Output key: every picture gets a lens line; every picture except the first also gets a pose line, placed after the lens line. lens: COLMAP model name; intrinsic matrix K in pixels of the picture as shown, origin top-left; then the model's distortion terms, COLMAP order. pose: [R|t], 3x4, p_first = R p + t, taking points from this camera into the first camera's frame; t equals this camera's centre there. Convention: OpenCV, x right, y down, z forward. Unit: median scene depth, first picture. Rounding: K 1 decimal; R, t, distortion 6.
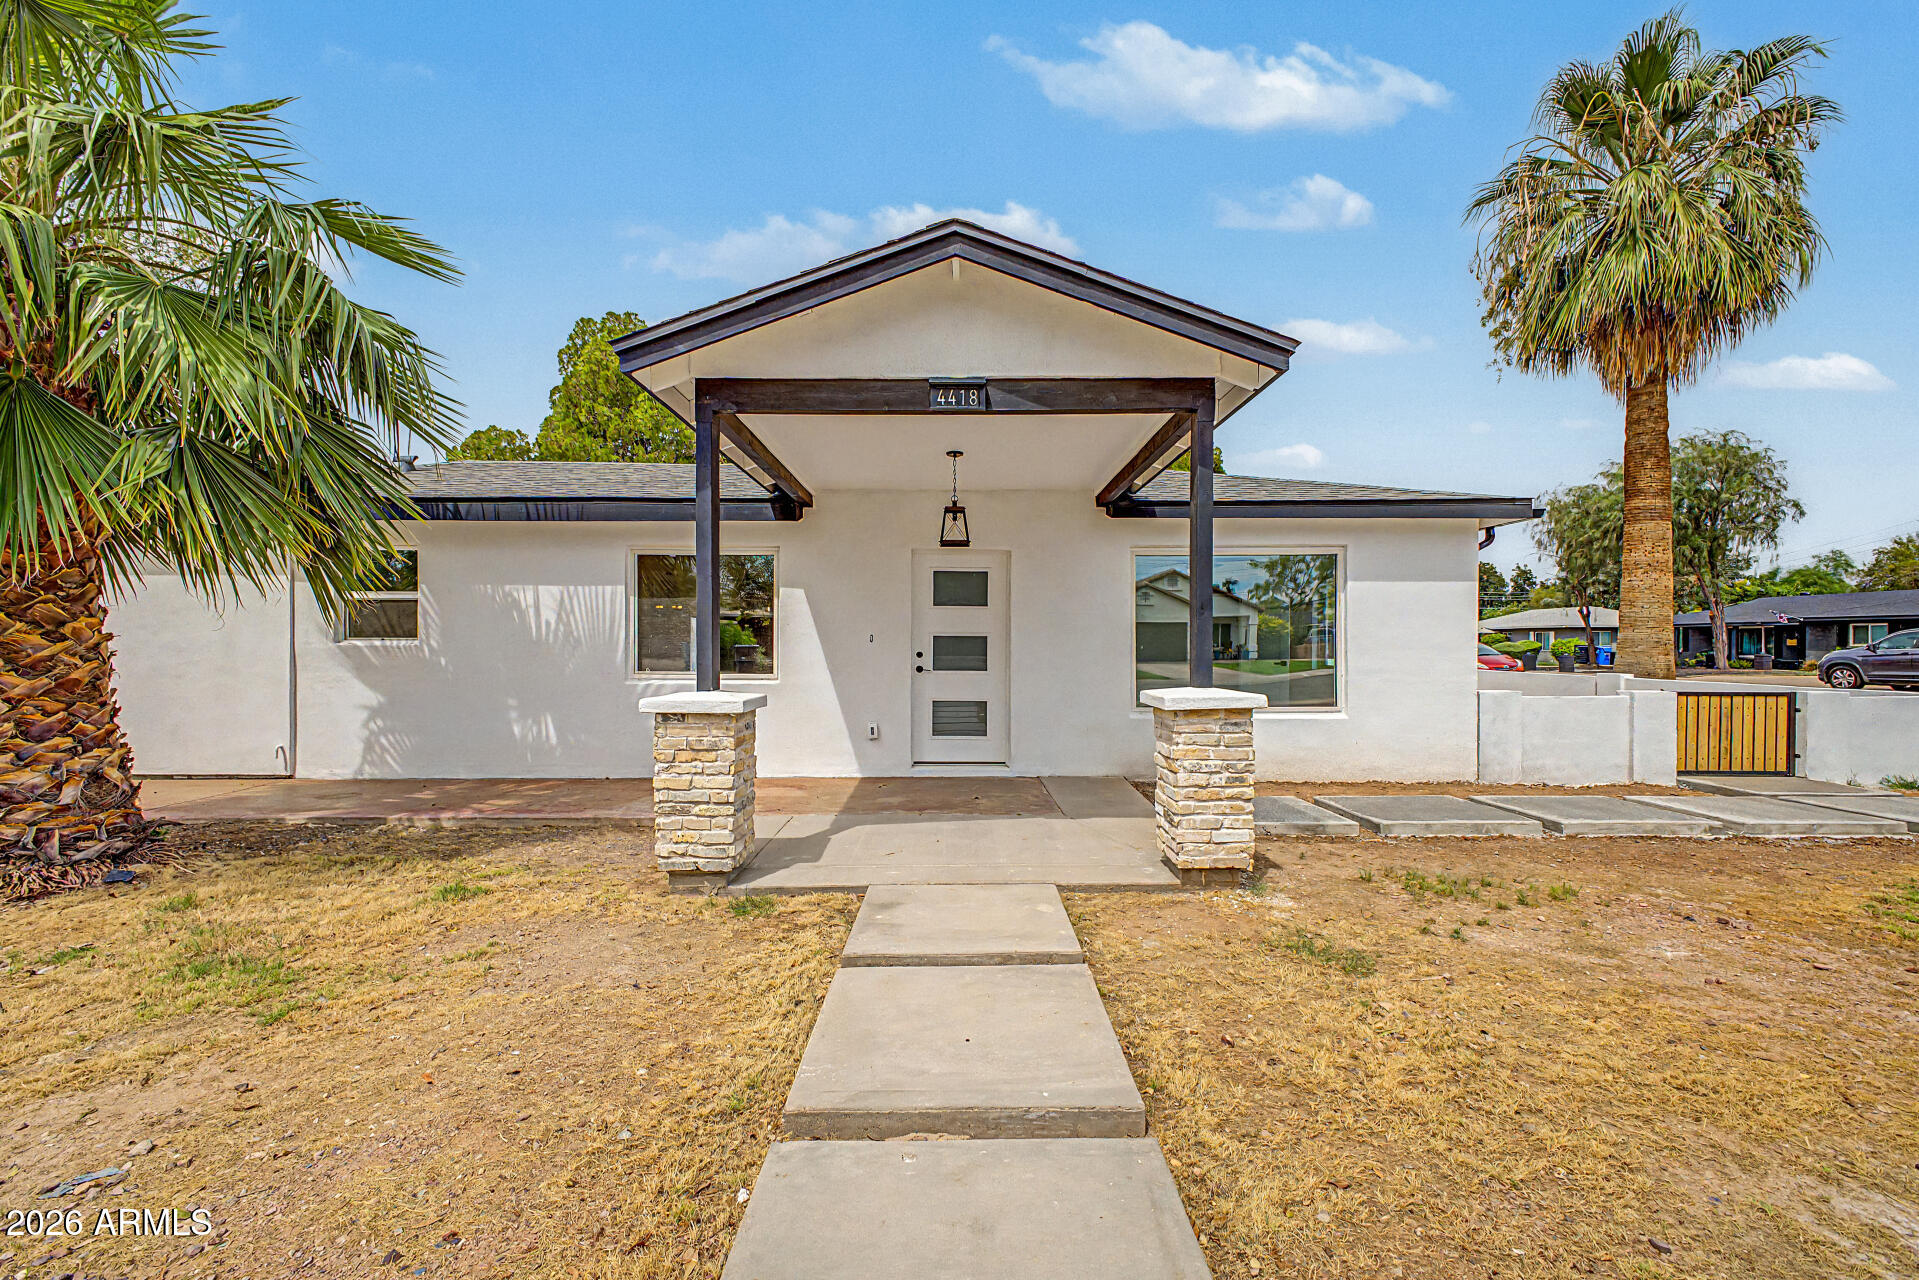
lens RADIAL K [[751.1, 0, 959.5], [0, 751.1, 640.0], [0, 0, 1]] dist [0.000029, 0.000184]
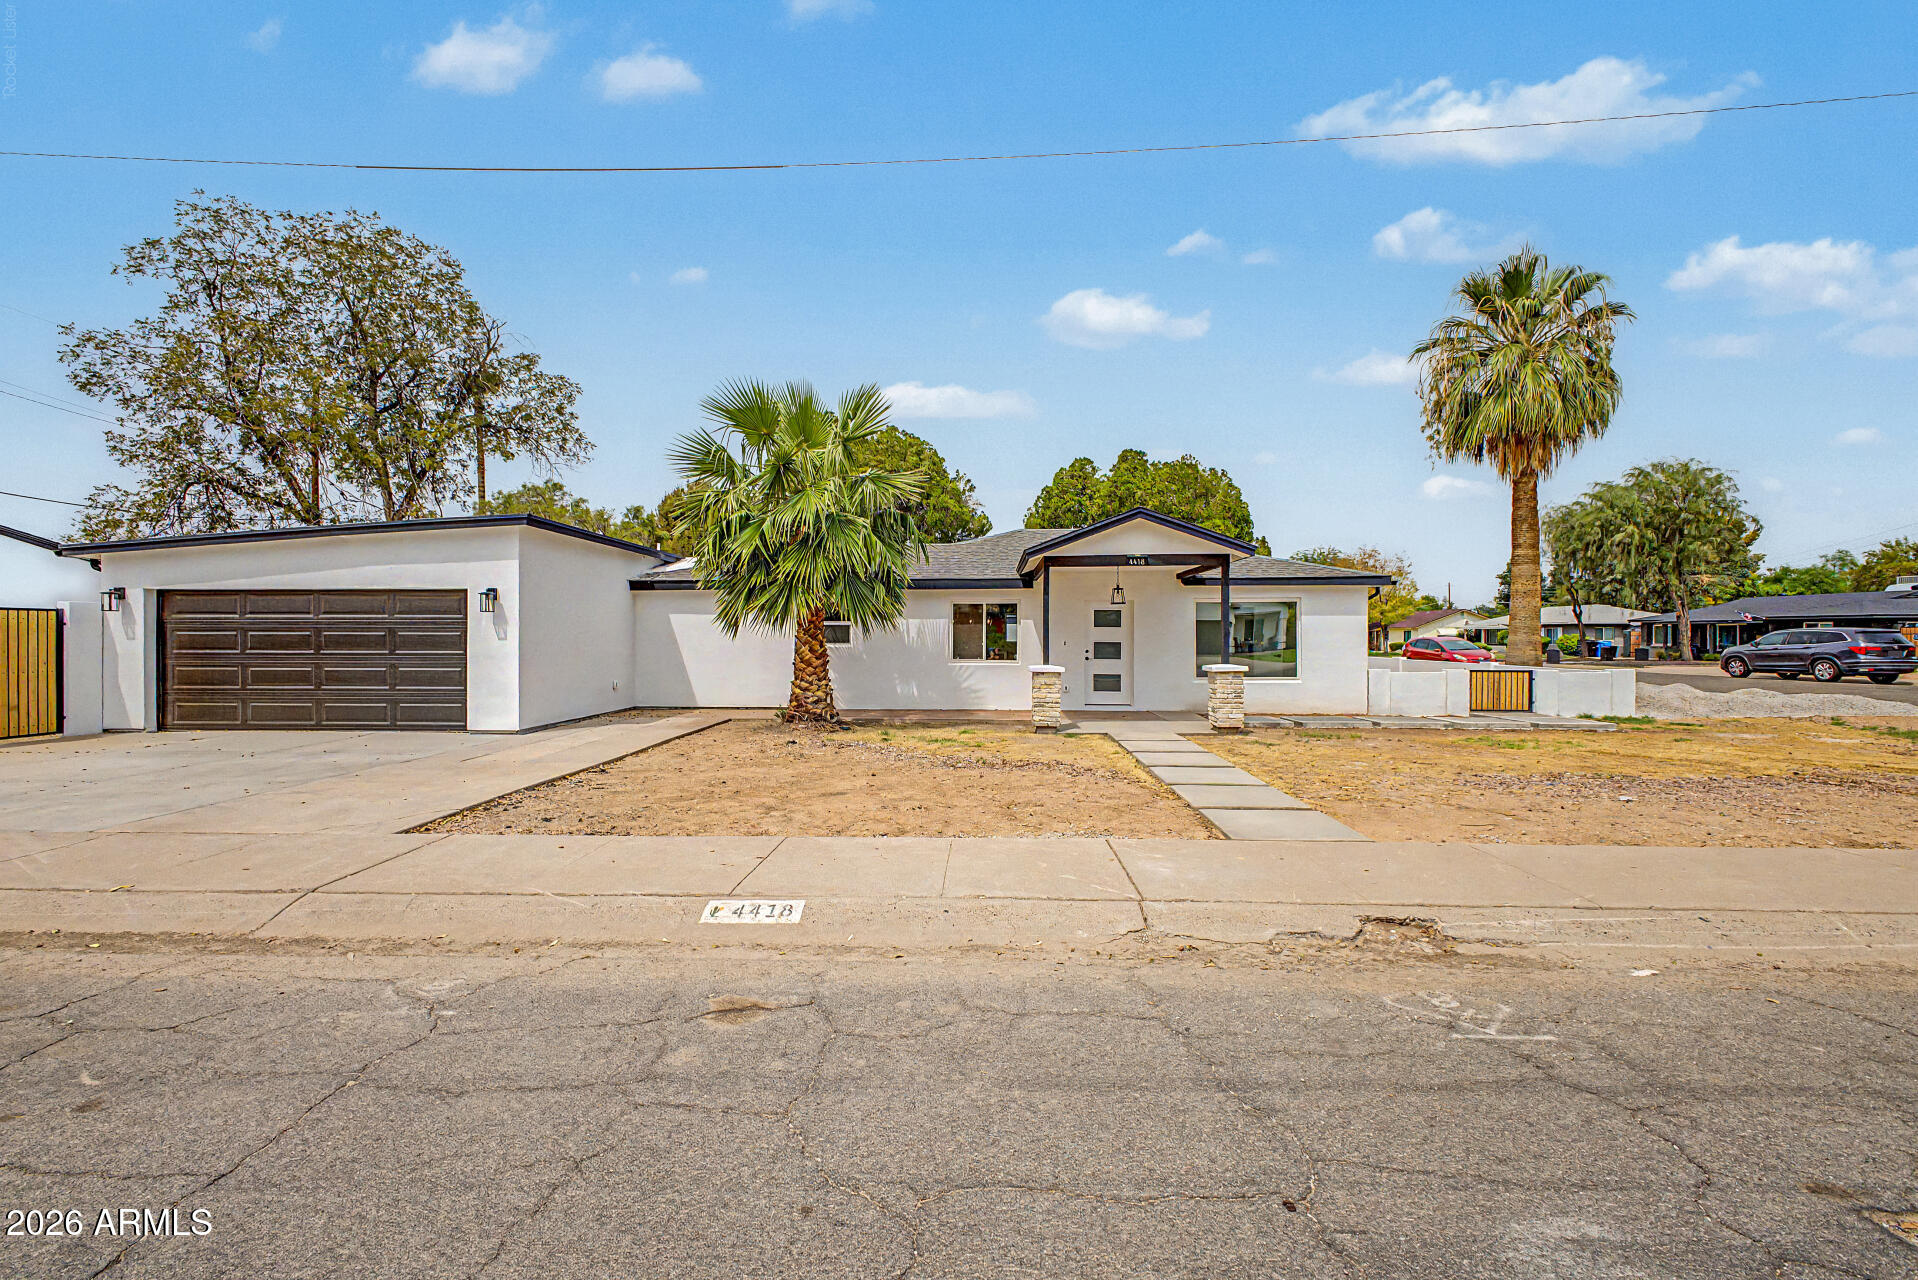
lens RADIAL K [[752.9, 0, 967.2], [0, 752.9, 634.7], [0, 0, 1]] dist [-0.001392, -0.000397]
pose [[0.999084, -0.000809, -0.042773, -0.176810], [0.000944, 0.999995, 0.003138, -0.019473], [0.042771, -0.003175, 0.999080, -0.638624]]
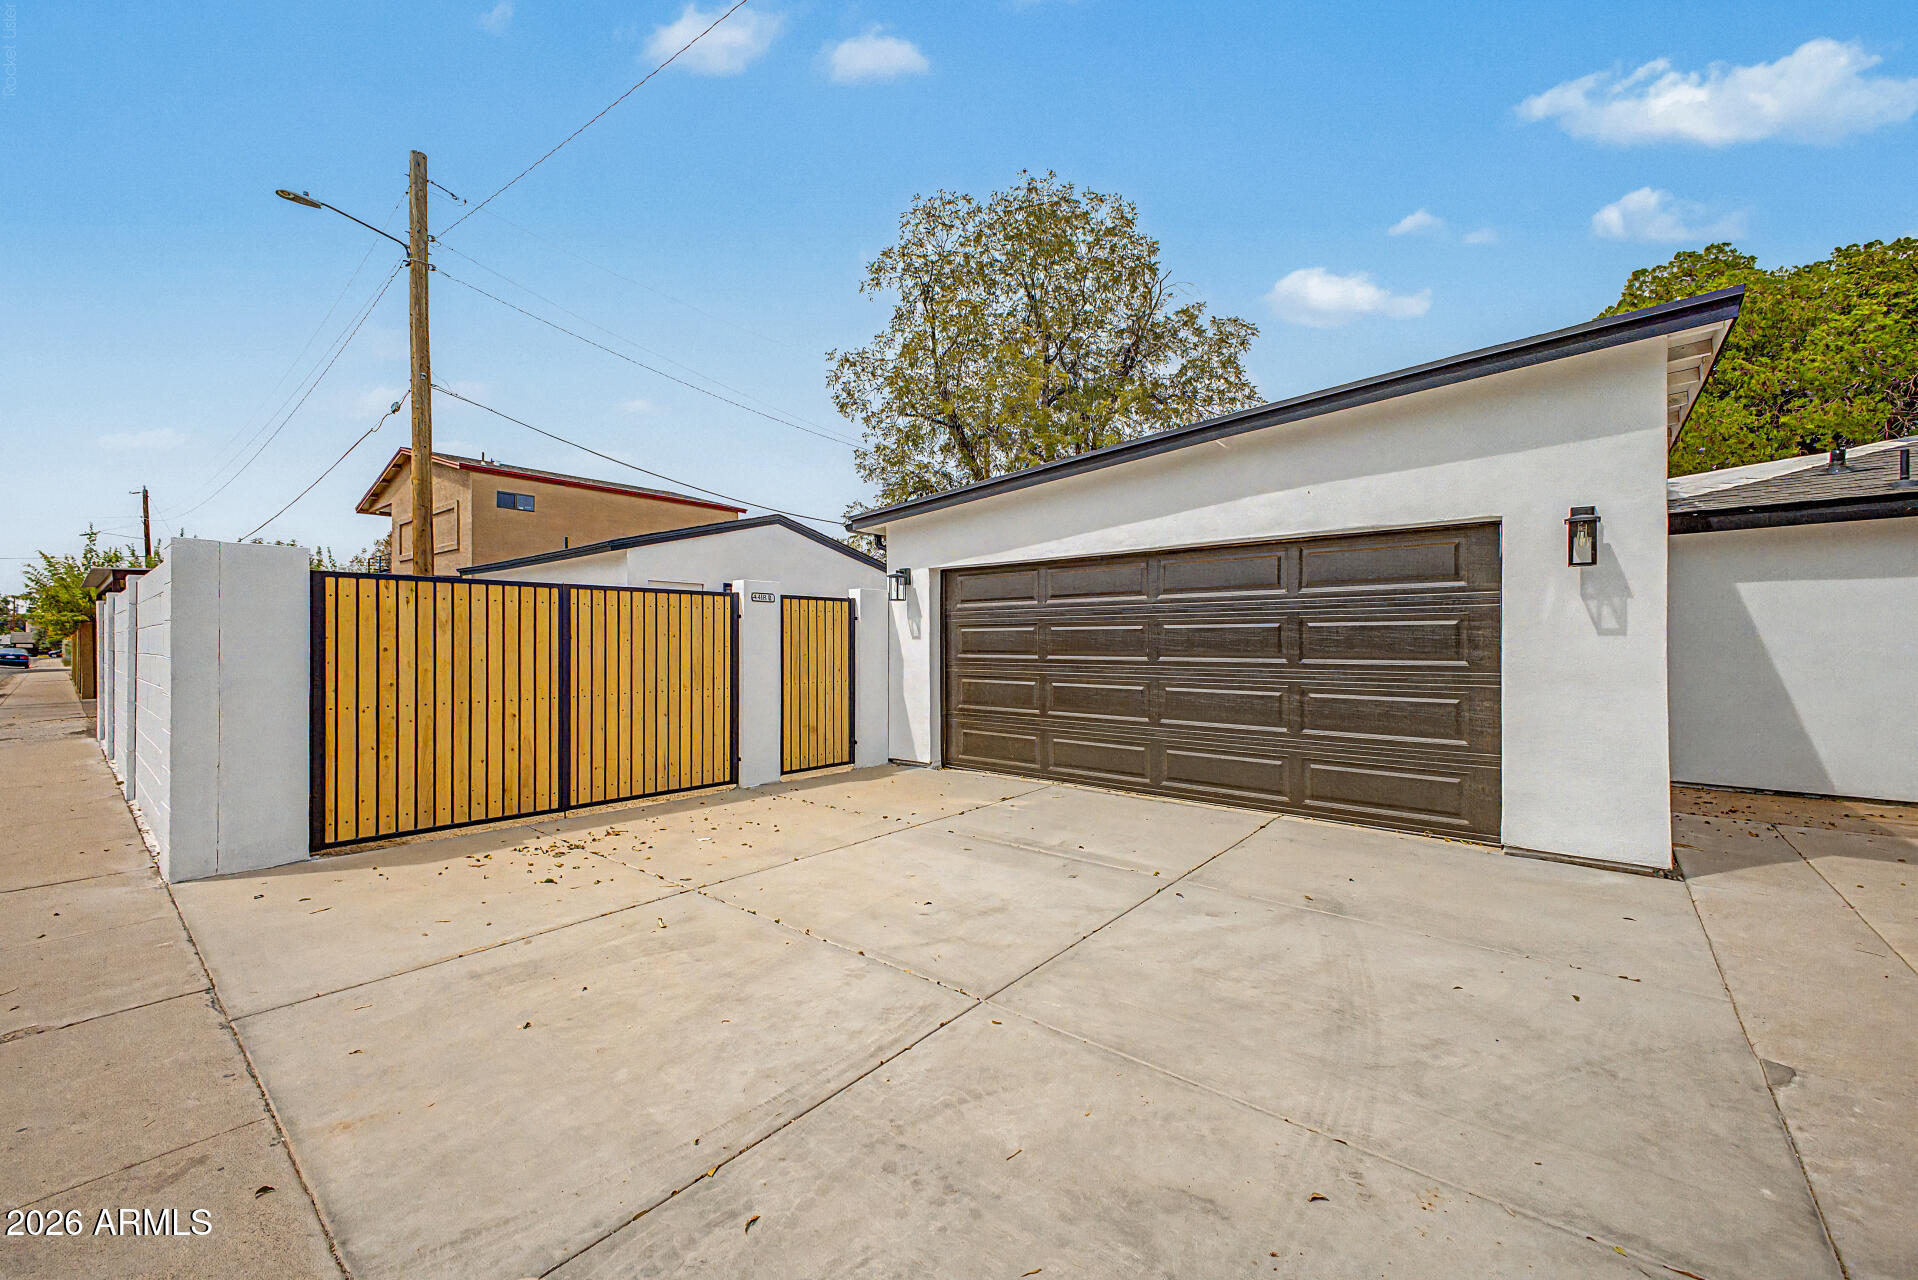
lens RADIAL K [[739.9, 0, 976.4], [0, 739.9, 645.7], [0, 0, 1]] dist [0.010656, -0.000157]
pose [[0.762545, 0.000421, -0.646935, -0.795437], [0.004005, 0.999978, 0.005372, -0.008734], [0.646923, -0.006687, 0.762526, -0.215431]]
